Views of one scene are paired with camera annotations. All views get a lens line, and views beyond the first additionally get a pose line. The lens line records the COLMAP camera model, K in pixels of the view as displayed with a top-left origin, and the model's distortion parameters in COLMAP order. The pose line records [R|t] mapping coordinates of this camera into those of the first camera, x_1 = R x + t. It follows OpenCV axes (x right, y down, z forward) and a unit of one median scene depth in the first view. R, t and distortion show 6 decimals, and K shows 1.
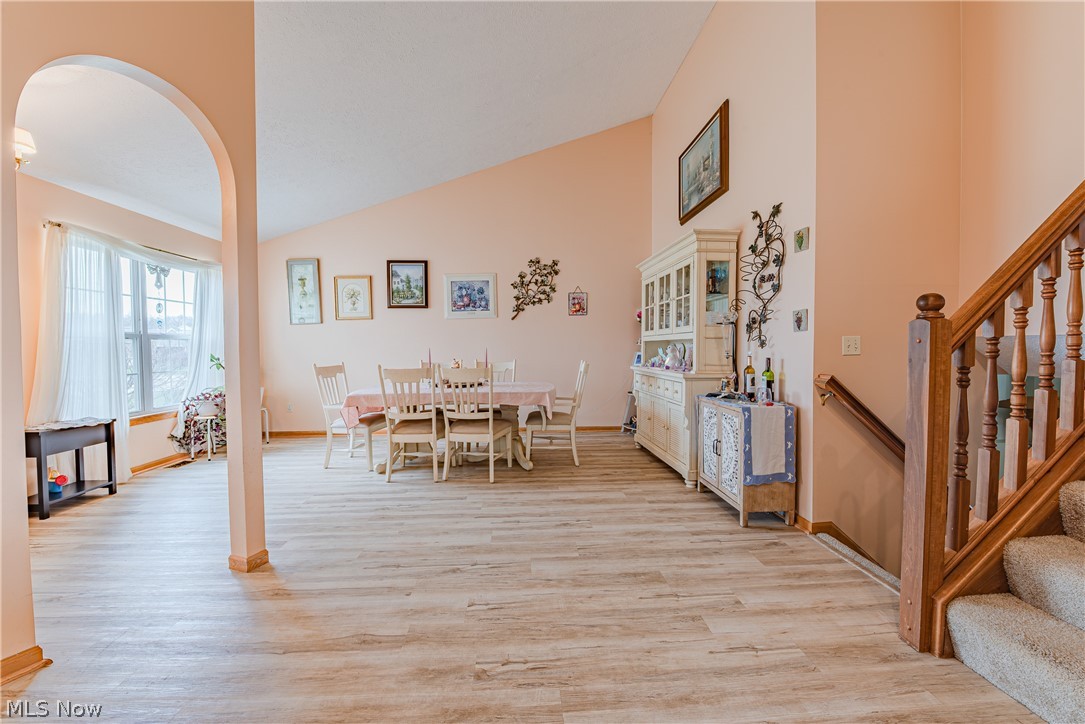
lens RADIAL K [[426.0, 0, 537.7], [0, 426.0, 359.0], [0, 0, 1]] dist [-0.015371, -0.001842]
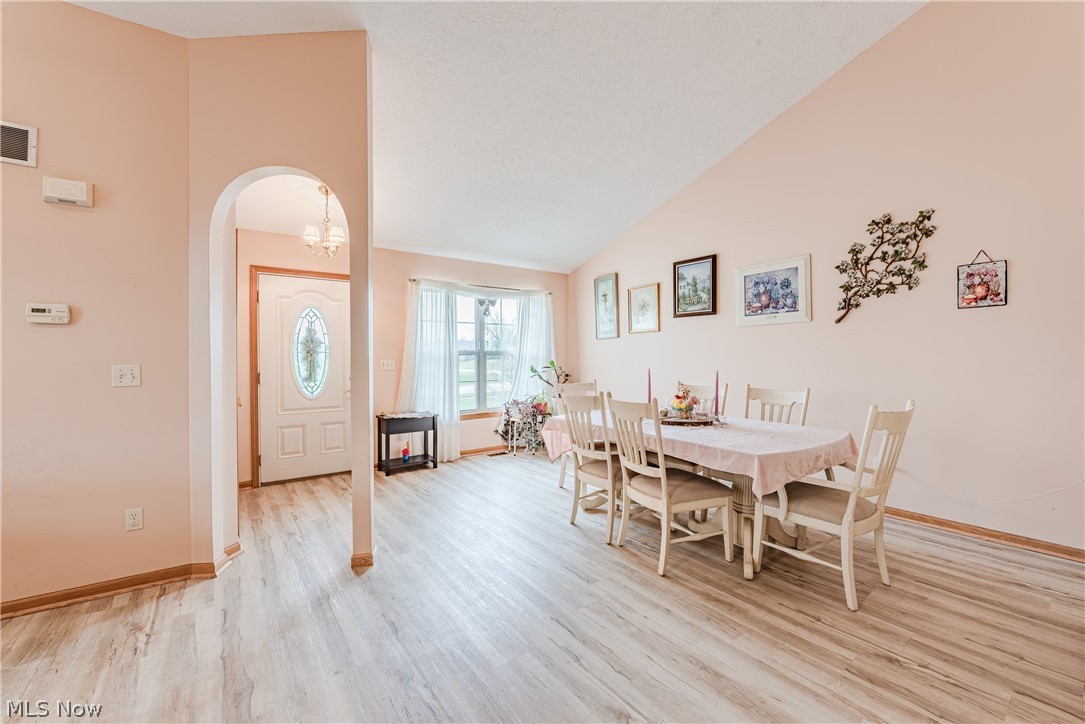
lens RADIAL K [[426.0, 0, 542.6], [0, 426.0, 359.3], [0, 0, 1]] dist [-0.015371, -0.001842]
pose [[0.570451, 0.012086, -0.821243, 0.207263], [-0.025226, 0.999678, -0.002810, -0.025918], [0.820944, 0.022319, 0.570572, 0.289538]]
